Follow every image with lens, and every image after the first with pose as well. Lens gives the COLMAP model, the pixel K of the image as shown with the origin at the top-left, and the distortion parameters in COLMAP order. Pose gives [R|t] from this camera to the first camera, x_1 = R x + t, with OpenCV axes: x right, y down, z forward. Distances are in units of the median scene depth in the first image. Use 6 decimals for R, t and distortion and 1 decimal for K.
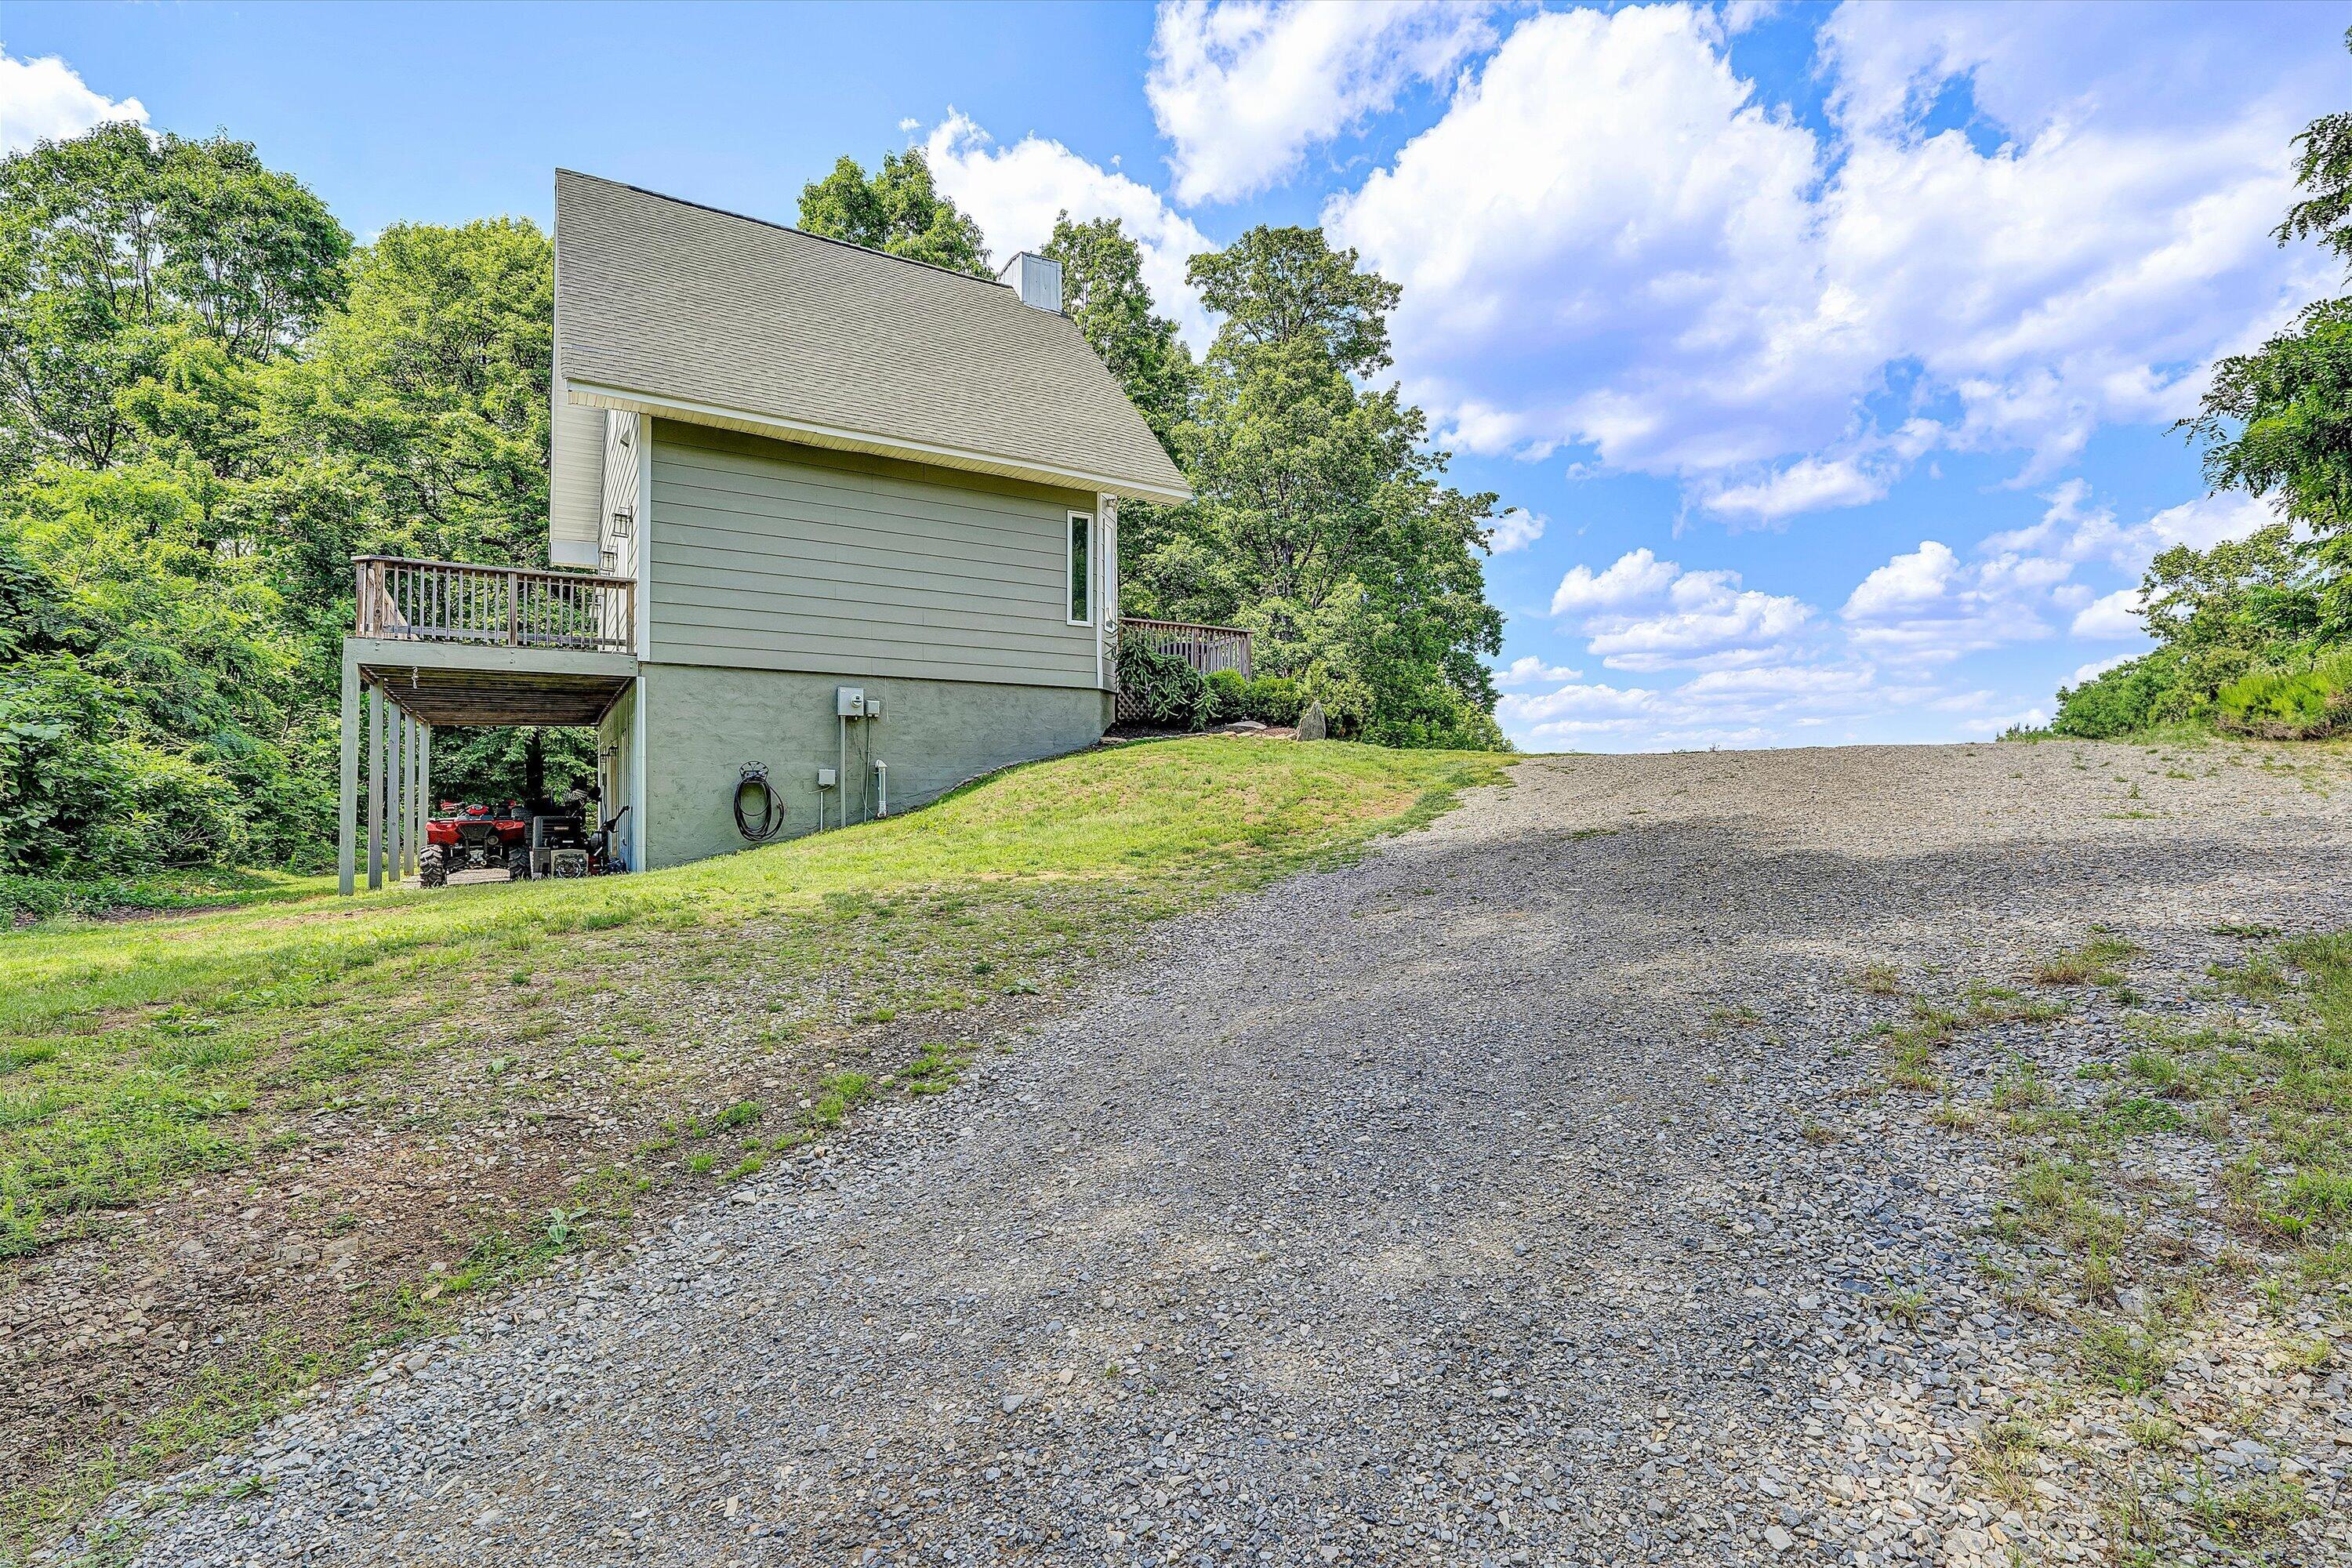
lens RADIAL K [[1034.2, 0, 1176.0], [0, 1034.2, 784.0], [0, 0, 1]] dist [0.000670, 0.000048]
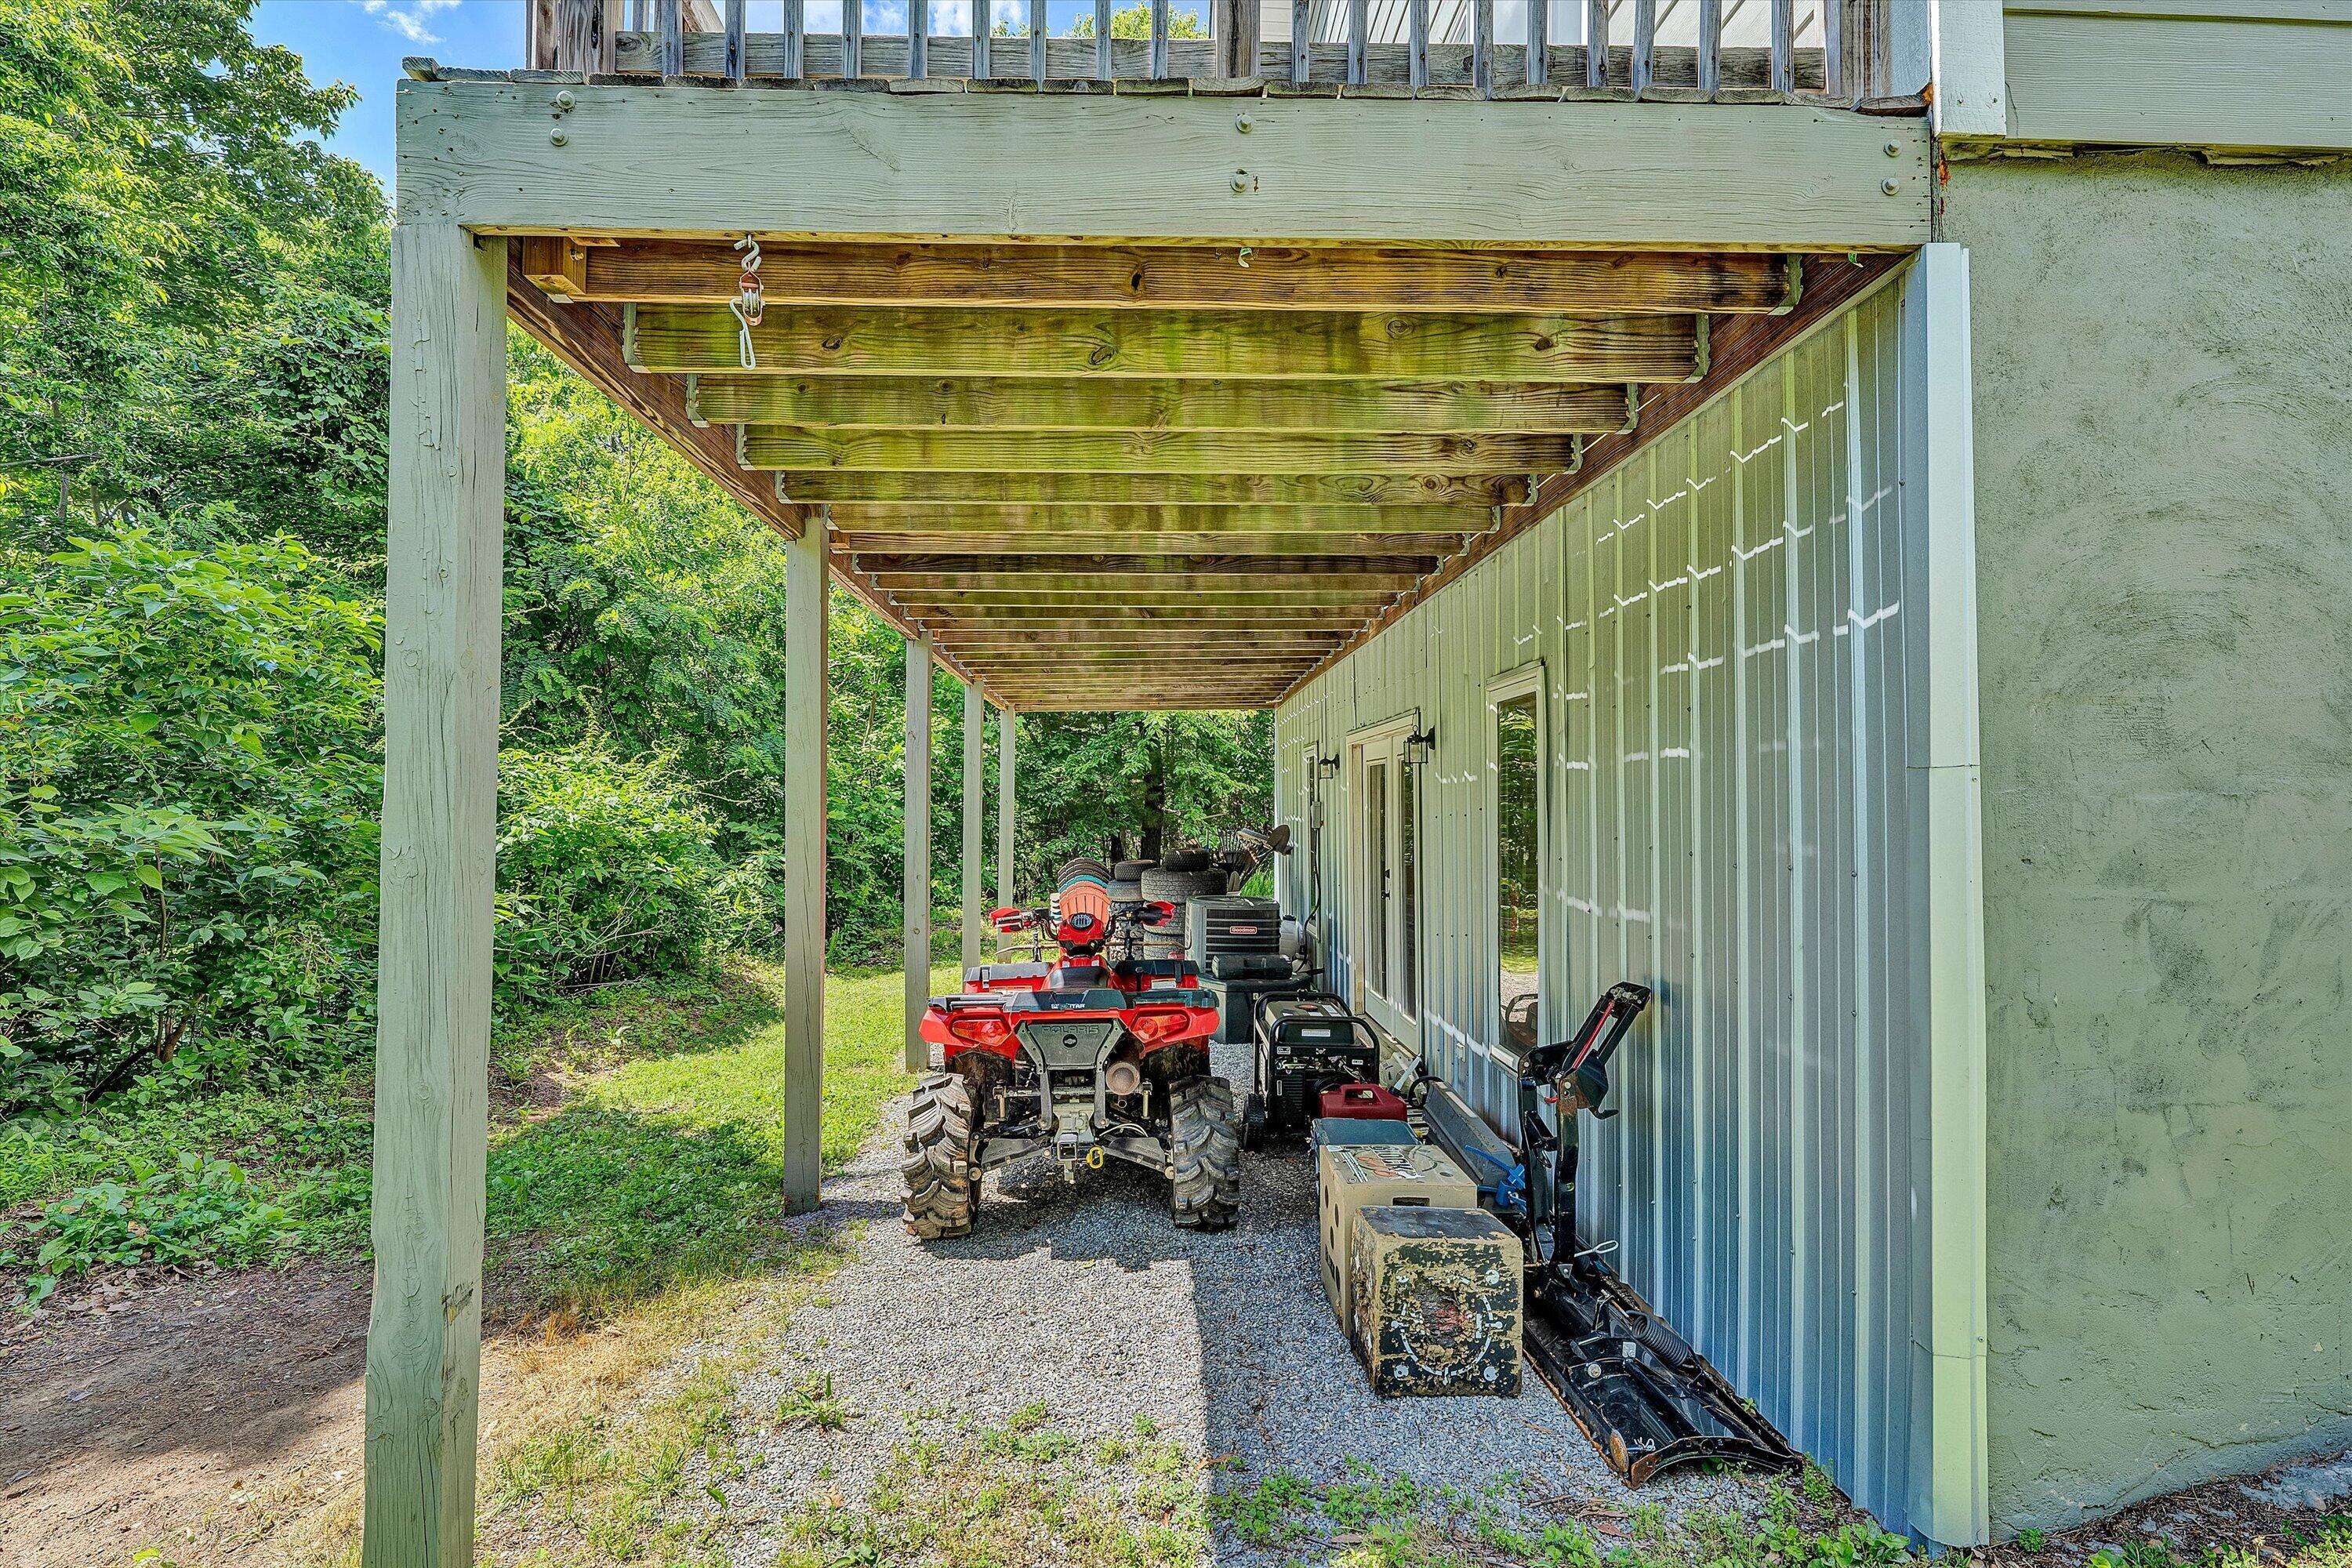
lens RADIAL K [[1351.5, 0, 1176.0], [0, 1351.5, 784.0], [0, 0, 1]] dist [0.000787, -0.000526]
pose [[0.862483, -0.004112, -0.506070, -0.254483], [-0.000440, 0.999961, -0.008876, -0.010781], [0.506086, 0.007878, 0.862447, 0.383601]]
